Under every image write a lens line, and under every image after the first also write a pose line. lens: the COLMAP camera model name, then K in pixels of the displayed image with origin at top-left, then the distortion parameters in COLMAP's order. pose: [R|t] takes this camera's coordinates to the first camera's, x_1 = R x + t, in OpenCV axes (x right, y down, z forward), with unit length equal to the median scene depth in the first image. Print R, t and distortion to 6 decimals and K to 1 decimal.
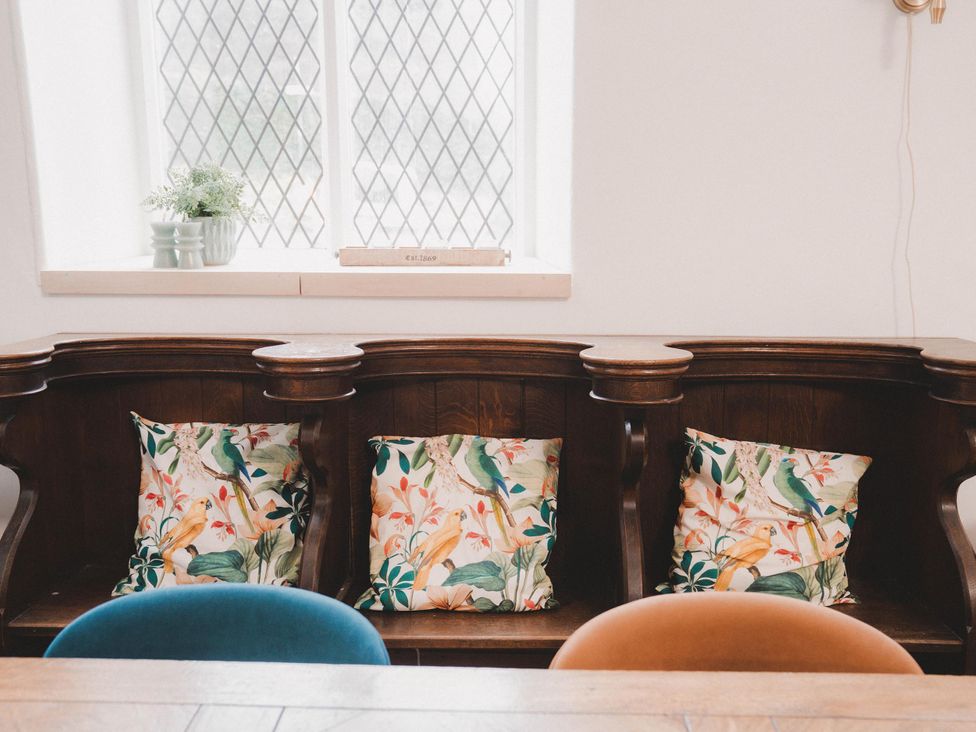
lens RADIAL K [[962.3, 0, 488.0], [0, 962.3, 366.0], [0, 0, 1]] dist [-0.001904, 0.016332]
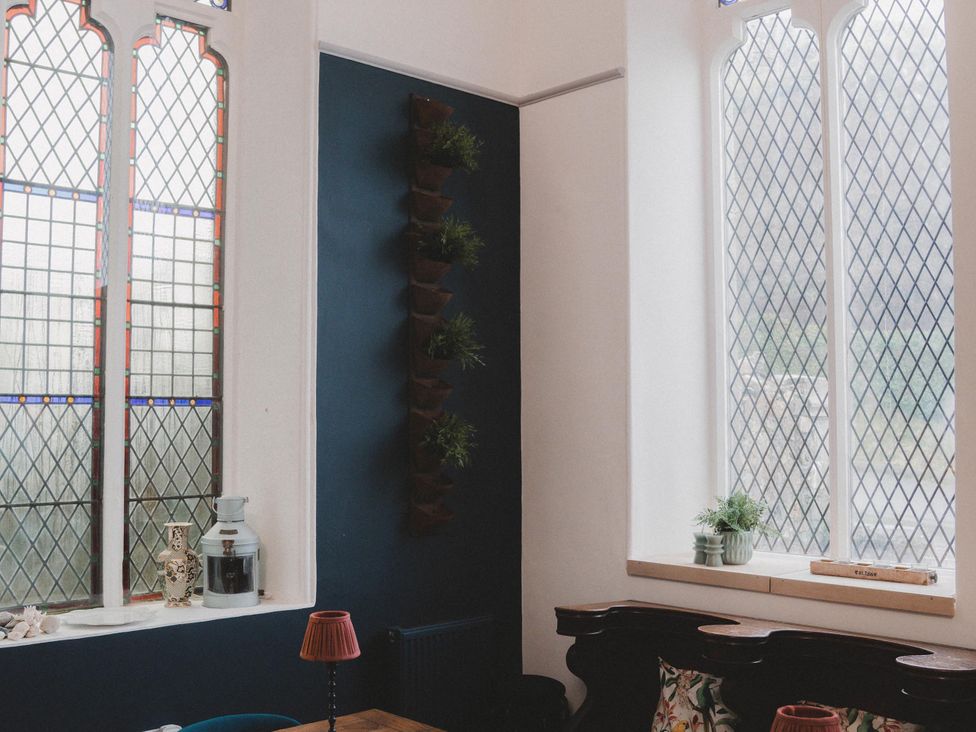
lens RADIAL K [[1079.2, 0, 488.0], [0, 1079.2, 366.0], [0, 0, 1]] dist [-0.158323, 0.133128]
pose [[0.716380, -0.029263, -0.697097, 0.635105], [-0.150575, 0.969091, -0.195422, -0.029471], [0.681269, 0.244961, 0.689831, -0.468051]]
